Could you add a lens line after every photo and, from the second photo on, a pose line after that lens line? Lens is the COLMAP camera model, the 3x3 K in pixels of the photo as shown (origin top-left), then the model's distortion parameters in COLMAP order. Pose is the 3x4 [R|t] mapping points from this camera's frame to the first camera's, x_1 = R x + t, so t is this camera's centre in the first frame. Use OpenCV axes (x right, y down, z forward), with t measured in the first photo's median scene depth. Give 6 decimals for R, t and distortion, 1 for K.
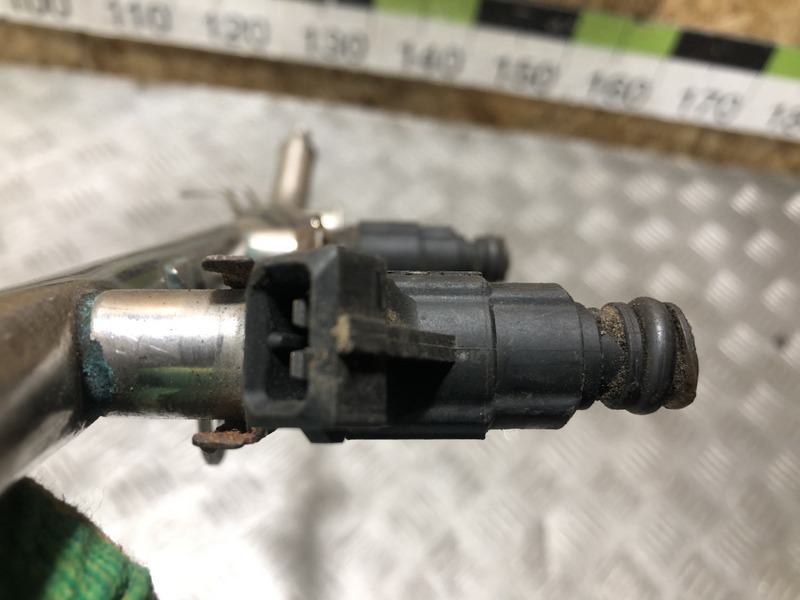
lens RADIAL K [[698.2, 0, 397.2], [0, 698.2, 302.4], [0, 0, 1]] dist [-0.003814, -0.001820]
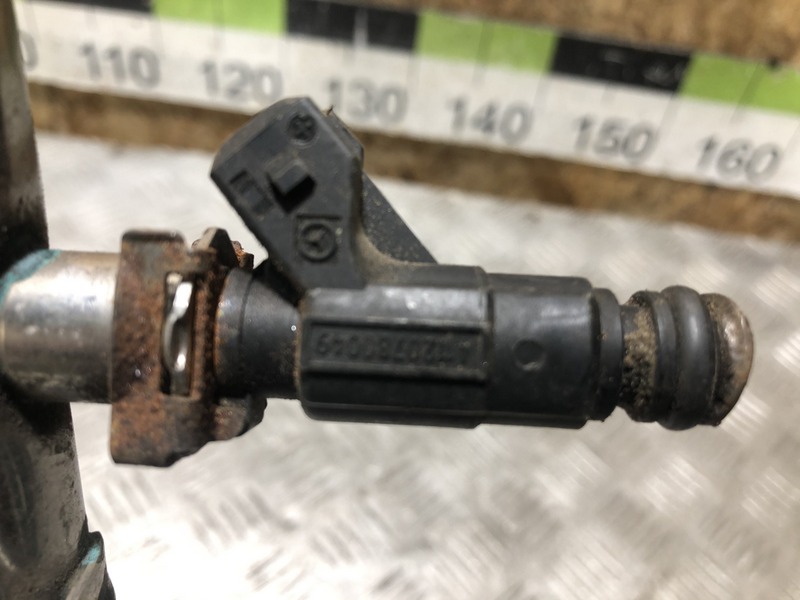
lens RADIAL K [[698.2, 0, 400.7], [0, 698.2, 302.1], [0, 0, 1]] dist [-0.003814, -0.001820]
pose [[0.998518, 0.015872, -0.052047, -0.006368], [-0.022113, 0.992330, -0.121620, -0.053151], [0.049718, 0.122591, 0.991211, 0.259746]]
